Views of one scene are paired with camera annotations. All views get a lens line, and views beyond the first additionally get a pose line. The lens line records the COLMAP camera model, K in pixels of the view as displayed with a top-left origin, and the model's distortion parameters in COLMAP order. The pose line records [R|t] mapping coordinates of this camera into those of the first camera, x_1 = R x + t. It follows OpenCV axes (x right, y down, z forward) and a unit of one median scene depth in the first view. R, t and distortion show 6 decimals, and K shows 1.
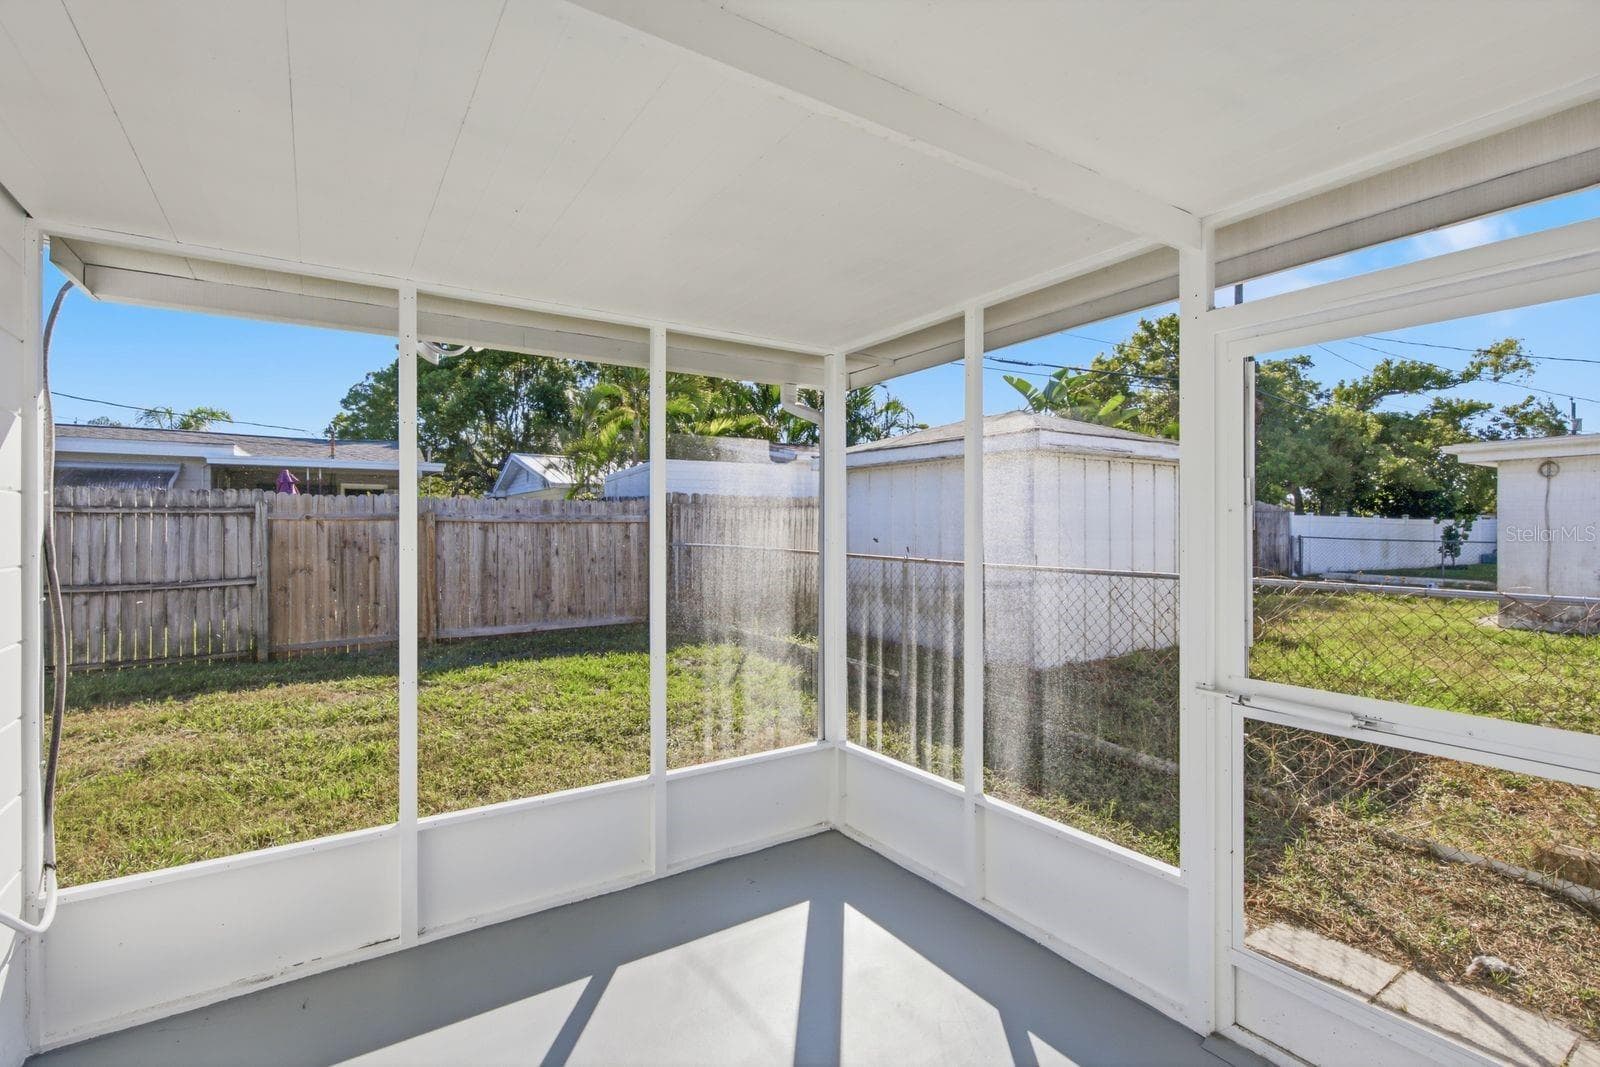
lens RADIAL K [[744.9, 0, 796.4], [0, 744.9, 528.6], [0, 0, 1]] dist [0.000695, 0.001927]
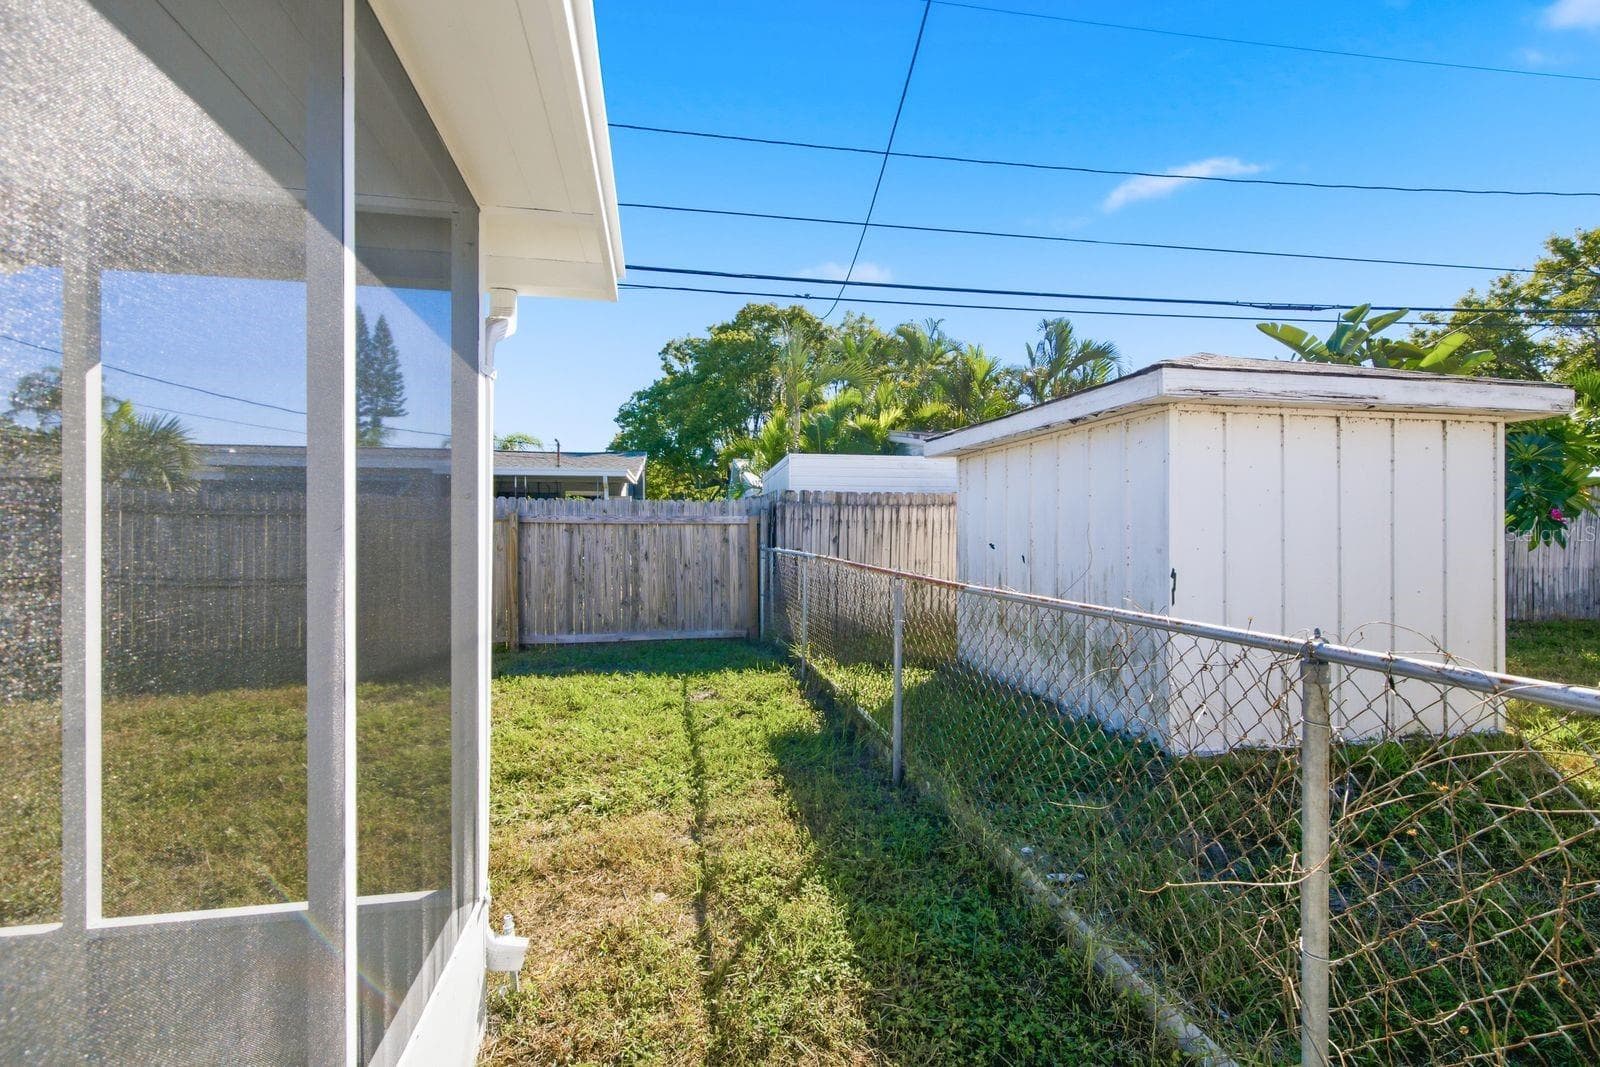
lens RADIAL K [[744.9, 0, 795.3], [0, 744.9, 531.0], [0, 0, 1]] dist [0.000695, 0.001927]
pose [[0.925777, -0.000523, -0.378070, 0.186270], [-0.001957, 0.999979, -0.006177, 0.005570], [0.378065, 0.006458, 0.925756, 0.209984]]
